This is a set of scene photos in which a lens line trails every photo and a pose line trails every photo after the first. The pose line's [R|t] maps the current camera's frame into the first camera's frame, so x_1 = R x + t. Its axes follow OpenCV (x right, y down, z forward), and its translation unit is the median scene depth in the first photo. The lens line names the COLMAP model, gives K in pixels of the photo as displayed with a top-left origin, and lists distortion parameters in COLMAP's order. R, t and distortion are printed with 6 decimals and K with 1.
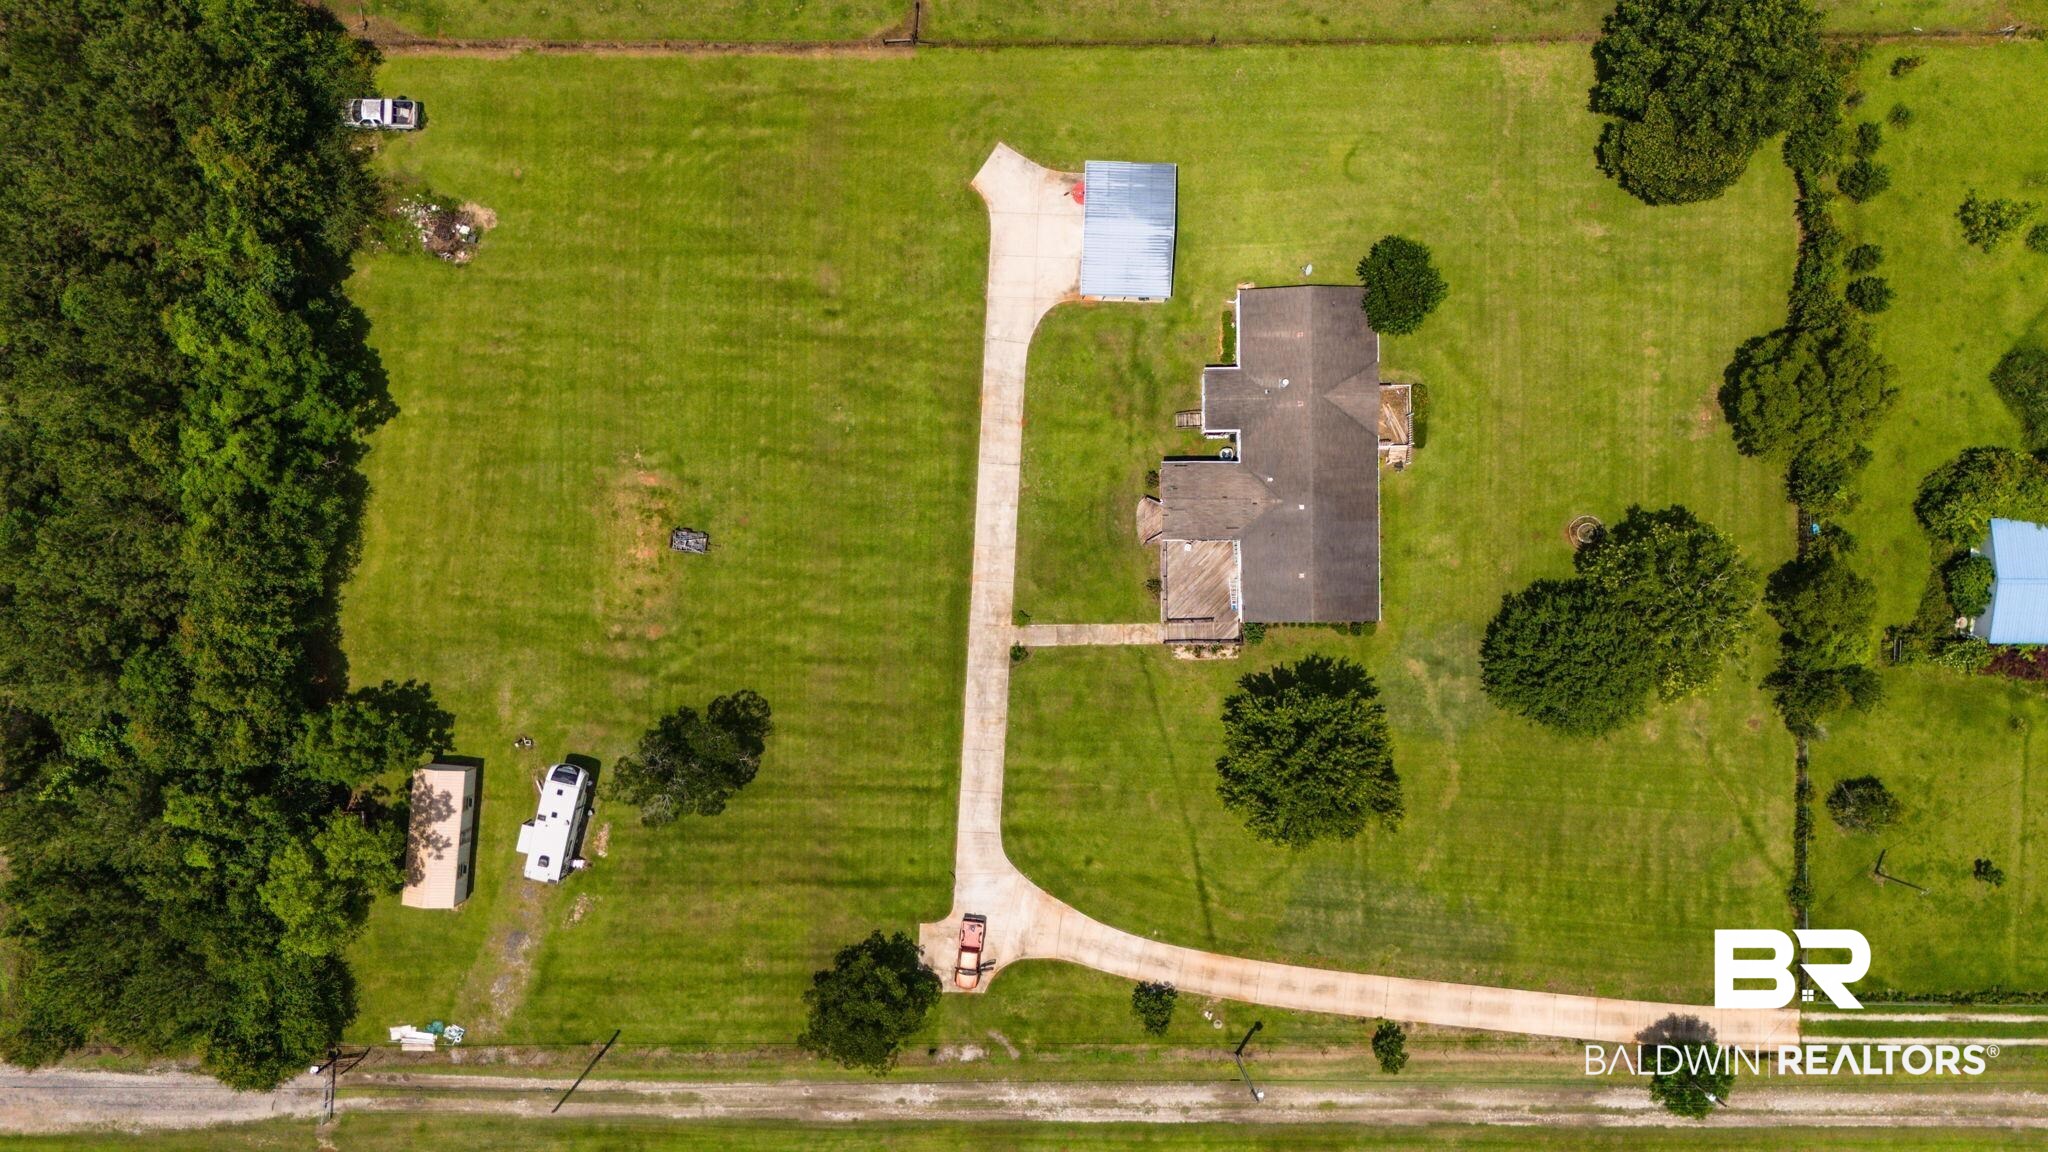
lens RADIAL K [[1529.5, 0, 1024.0], [0, 1529.5, 576.0], [0, 0, 1]] dist [0.067994, -0.071612]
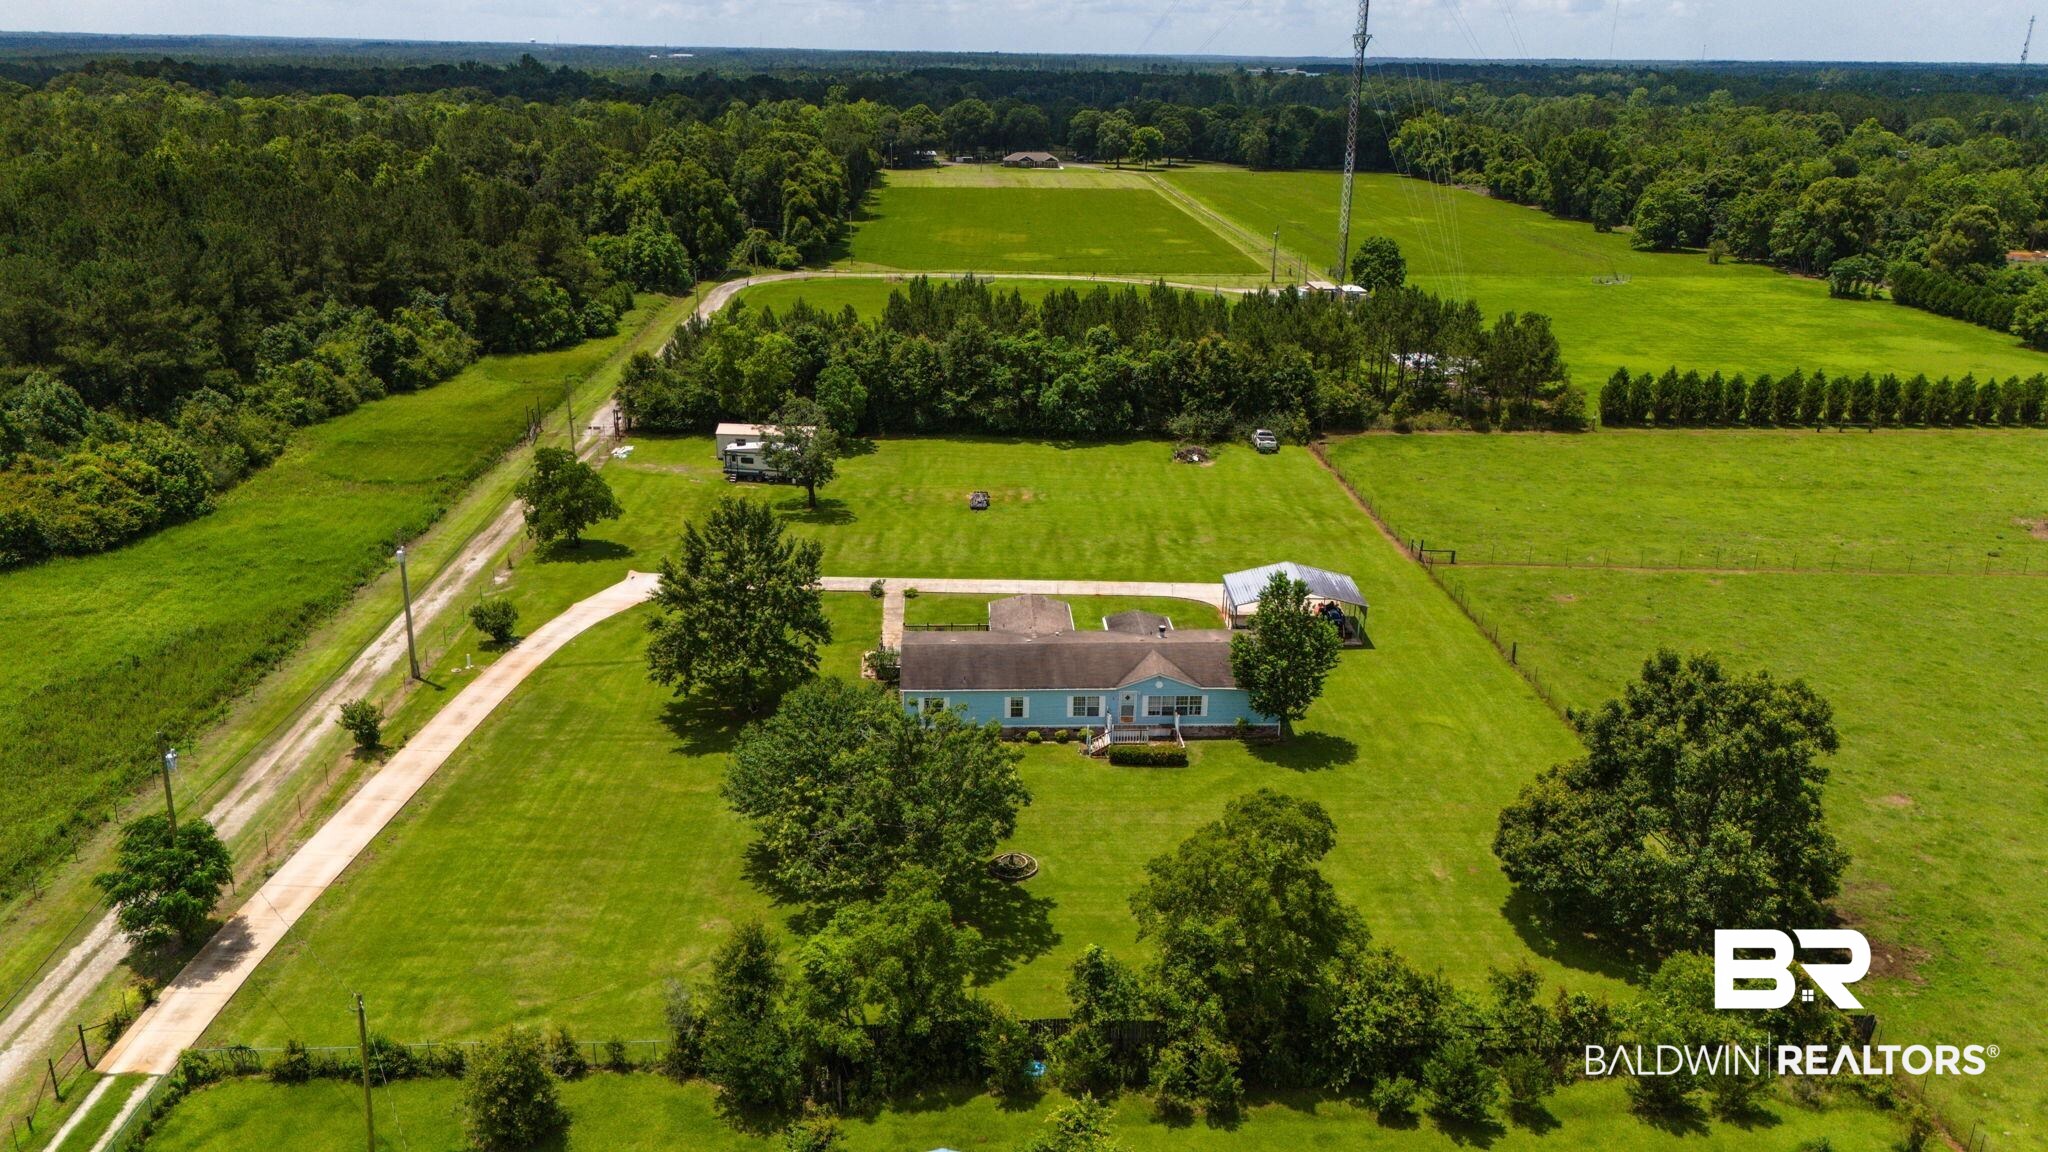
lens RADIAL K [[1497.5, 0, 1024.0], [0, 1497.5, 576.0], [0, 0, 1]] dist [0.093299, -0.124104]
pose [[0.045217, 0.338420, -0.939908, 0.961900], [-0.998751, -0.004693, -0.049737, 0.001240], [-0.021243, 0.940983, 0.337785, 0.639022]]
